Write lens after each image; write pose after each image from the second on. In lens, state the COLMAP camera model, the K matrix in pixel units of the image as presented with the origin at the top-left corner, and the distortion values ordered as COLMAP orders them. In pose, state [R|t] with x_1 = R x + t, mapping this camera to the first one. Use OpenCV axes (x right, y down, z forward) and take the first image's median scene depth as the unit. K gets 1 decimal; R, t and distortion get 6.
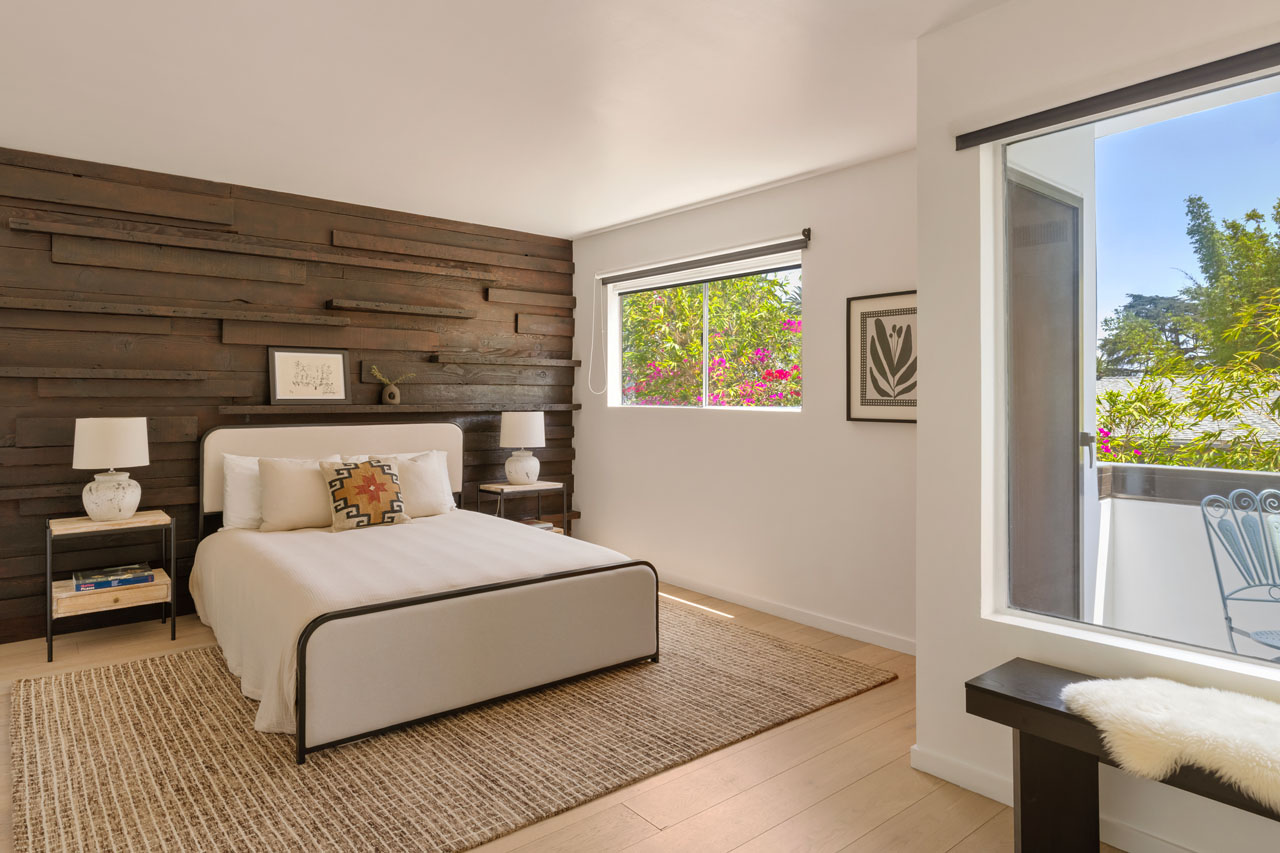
lens RADIAL K [[773.2, 0, 638.6], [0, 773.2, 382.0], [0, 0, 1]] dist [-0.002198, -0.000195]
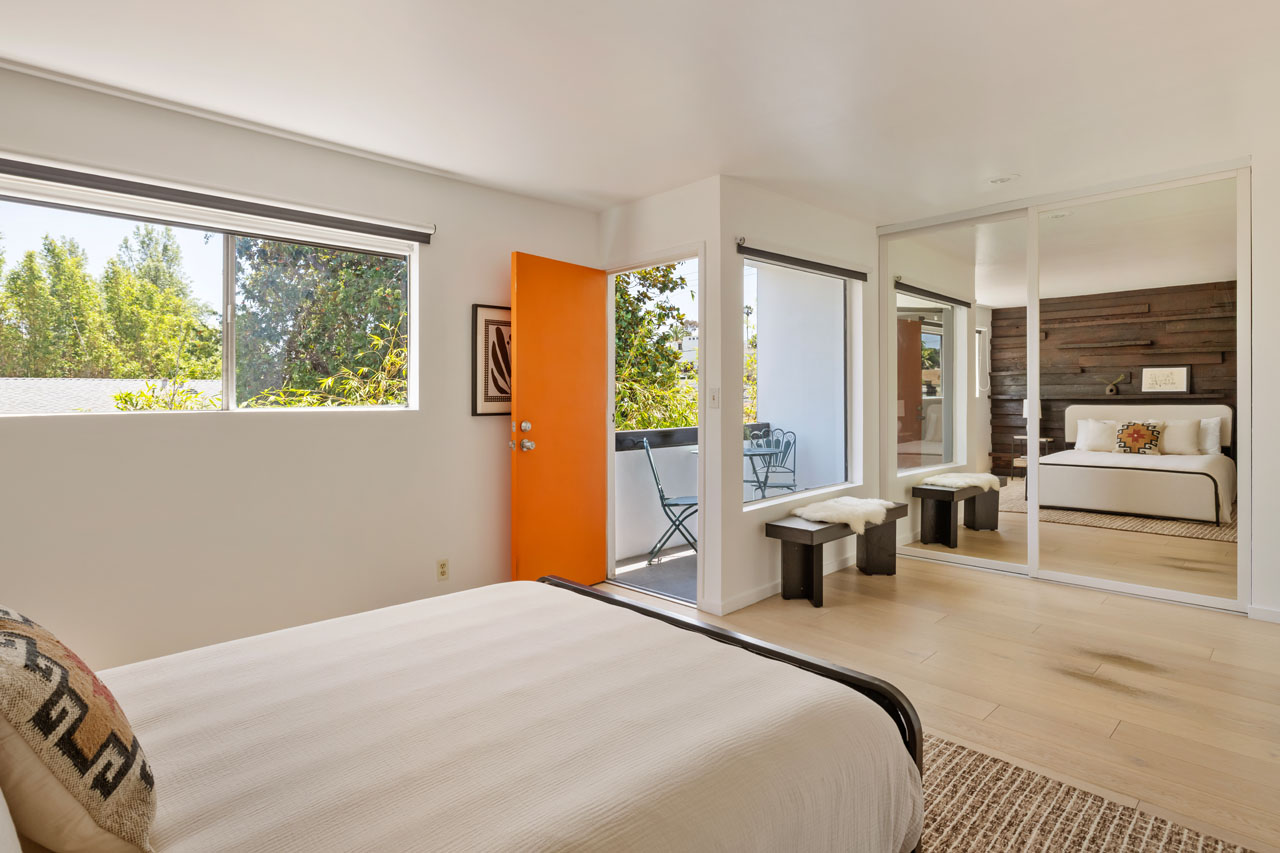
lens RADIAL K [[637.9, 0, 637.5], [0, 637.9, 398.1], [0, 0, 1]] dist [-0.001579, -0.000219]
pose [[-0.062355, -0.007138, 0.998029, -0.661795], [-0.012205, 0.999905, 0.006389, 0.016479], [-0.997979, -0.011783, -0.062436, 0.846455]]
